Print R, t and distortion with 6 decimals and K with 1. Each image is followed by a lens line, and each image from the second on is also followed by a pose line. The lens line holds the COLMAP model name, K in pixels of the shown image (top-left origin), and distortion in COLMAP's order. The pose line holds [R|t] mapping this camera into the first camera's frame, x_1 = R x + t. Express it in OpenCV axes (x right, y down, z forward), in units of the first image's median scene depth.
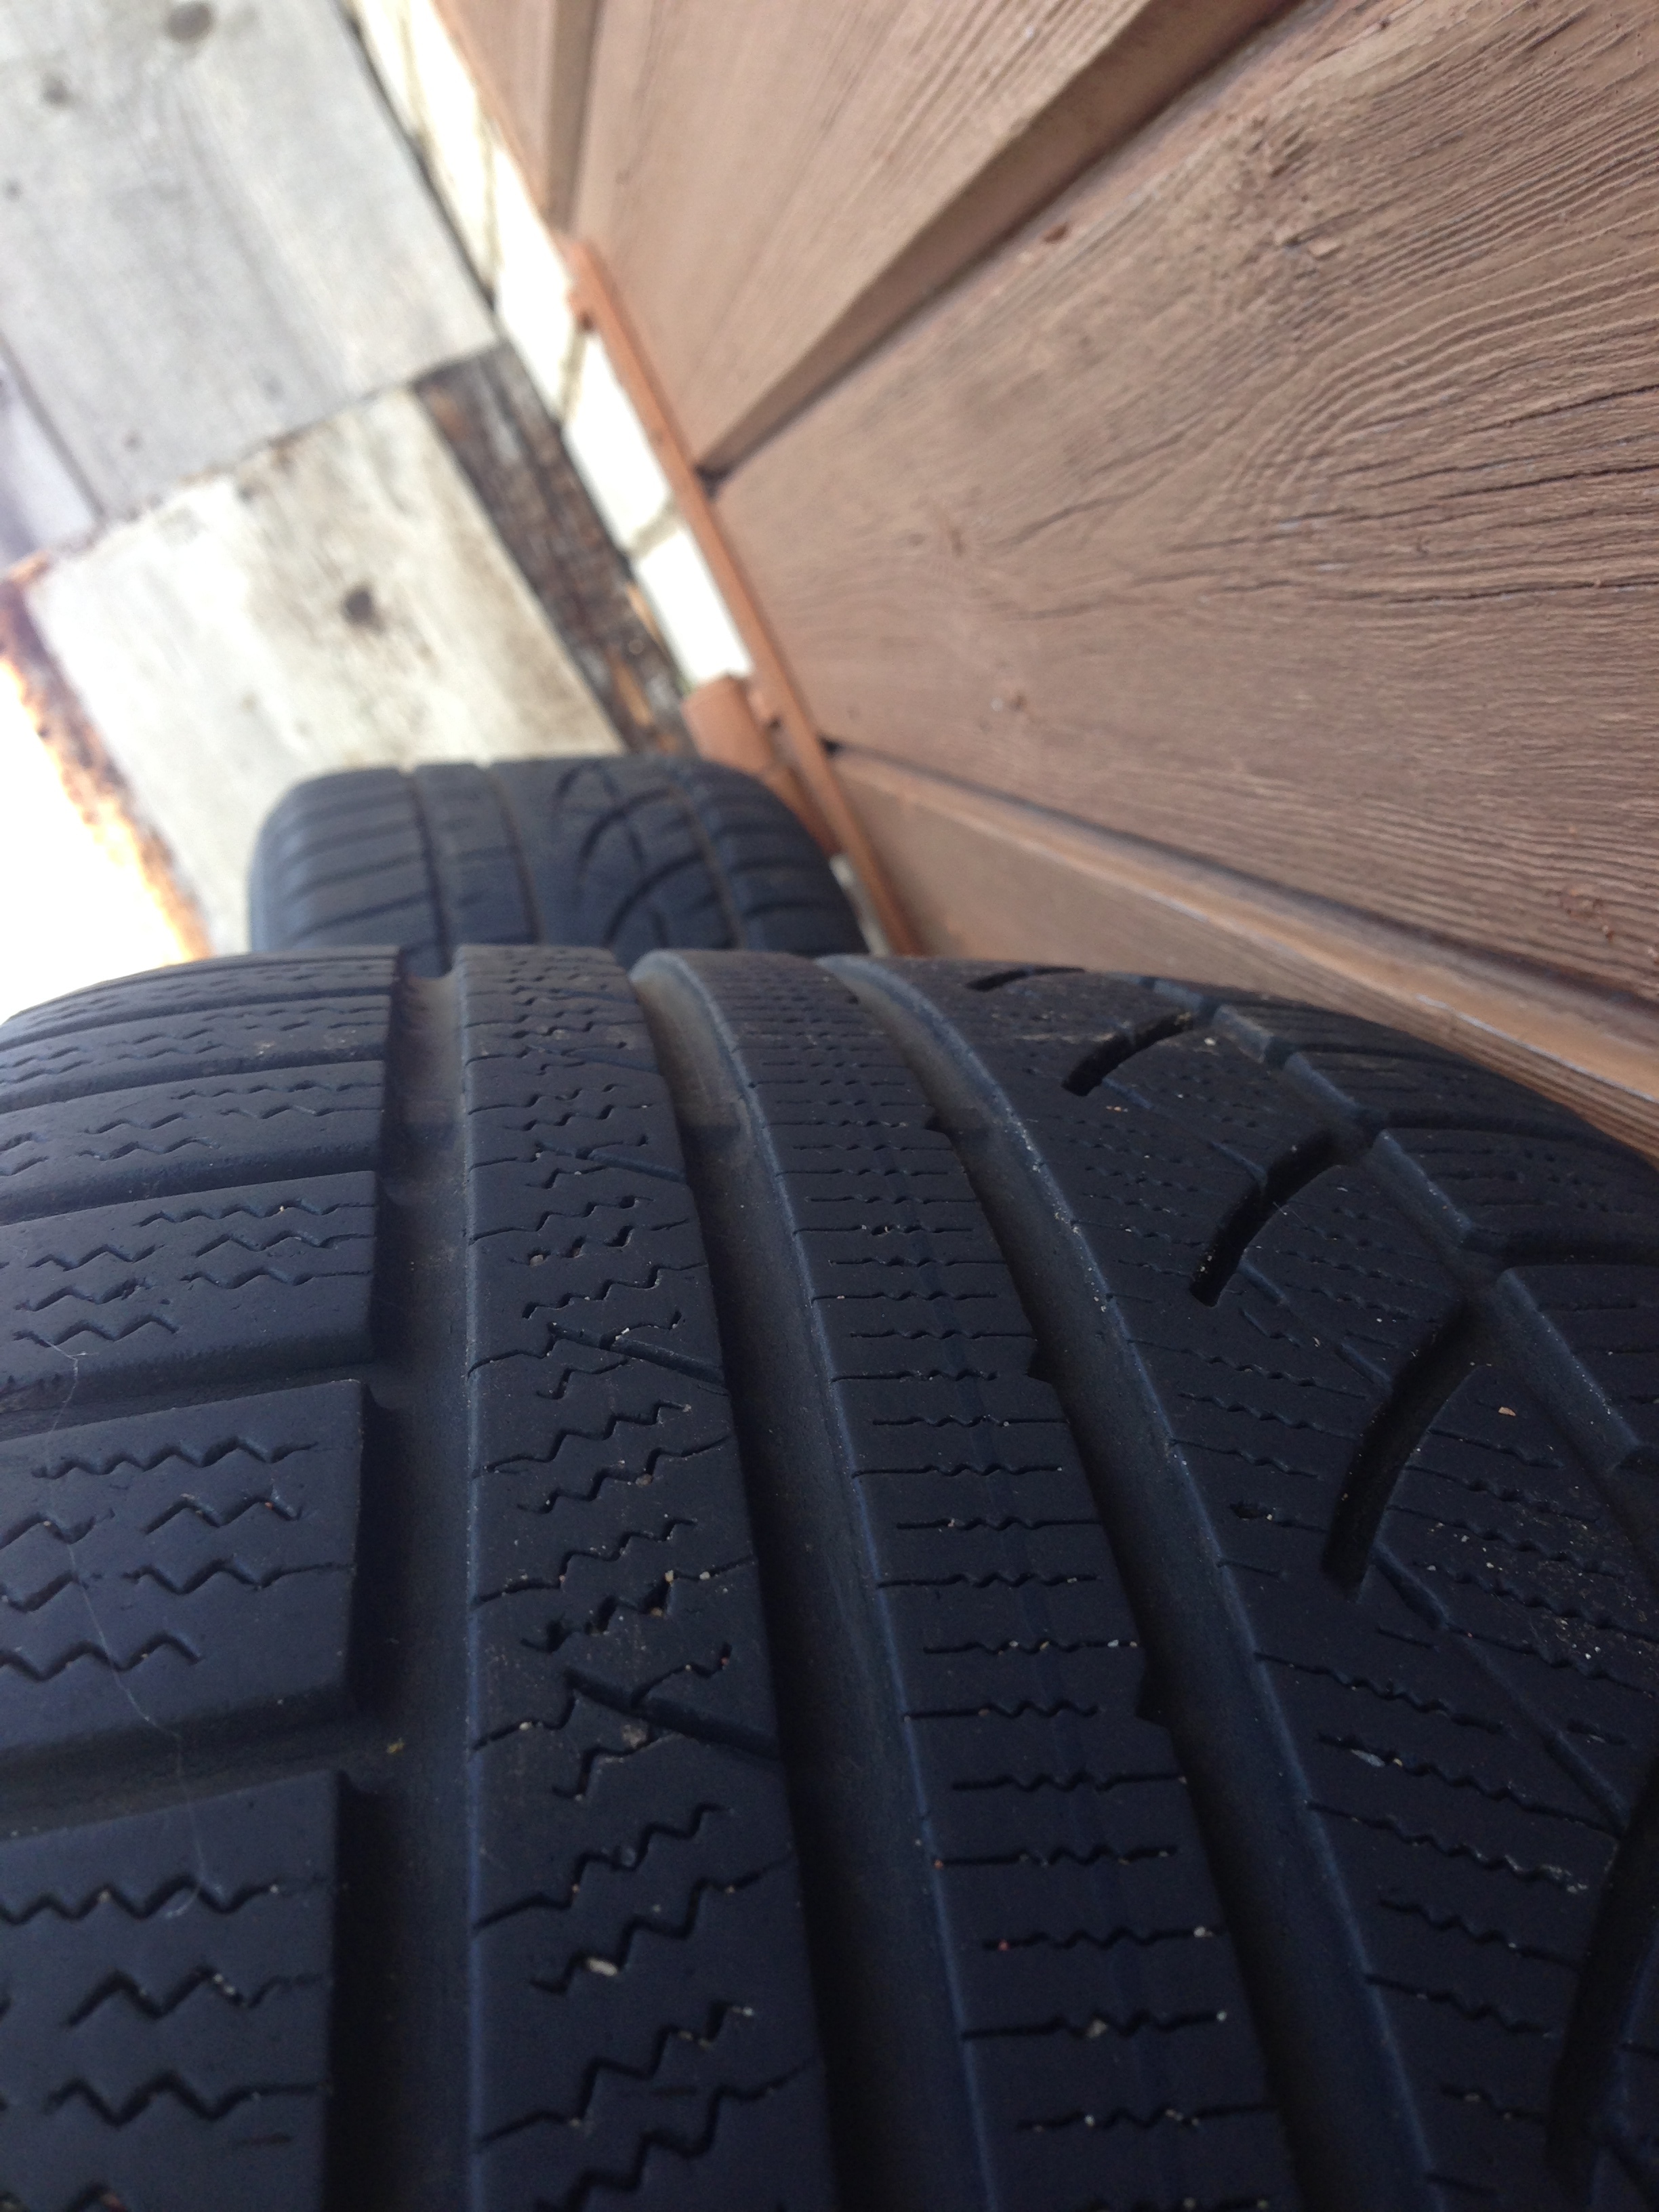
lens RADIAL K [[2079.7, 0, 829.5], [0, 2079.7, 1106.0], [0, 0, 1]] dist [0.096832, -0.176048]
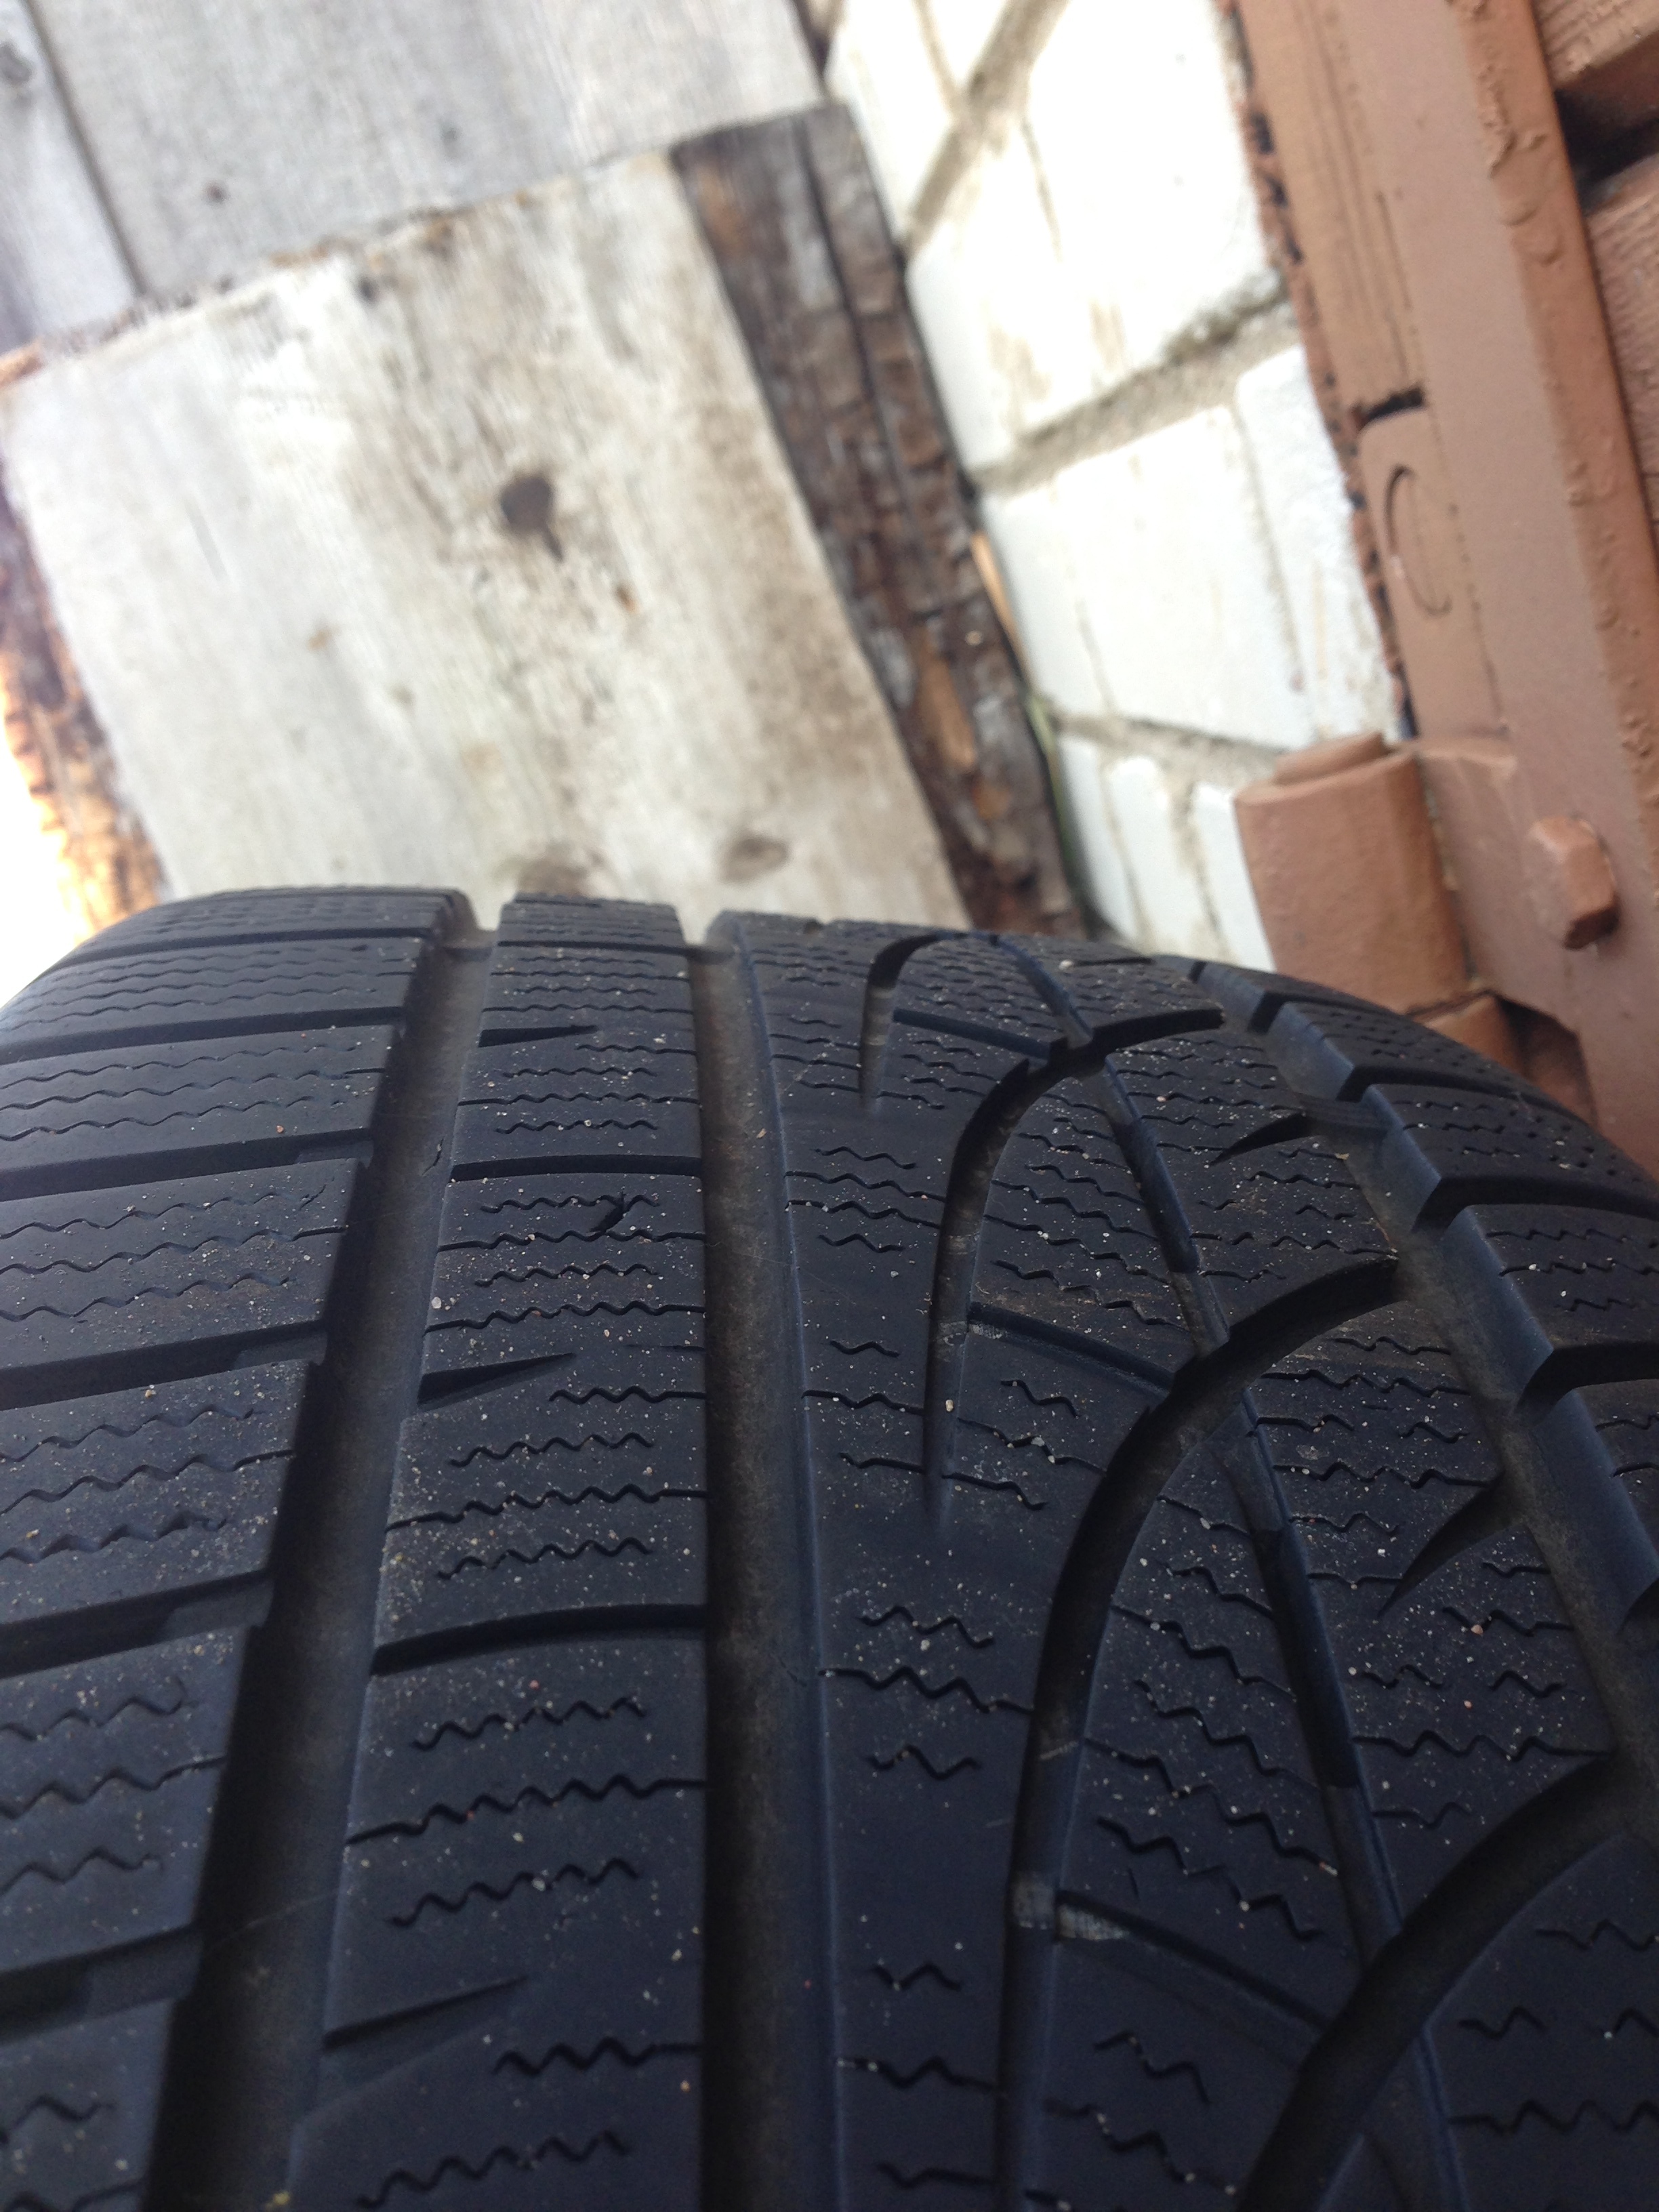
lens RADIAL K [[2079.7, 0, 829.5], [0, 2079.7, 1106.0], [0, 0, 1]] dist [0.096832, -0.176048]
pose [[0.985605, 0.157662, -0.061043, -0.075594], [-0.157875, 0.987458, 0.001343, -0.083064], [0.060489, 0.008314, 0.998134, 0.407941]]
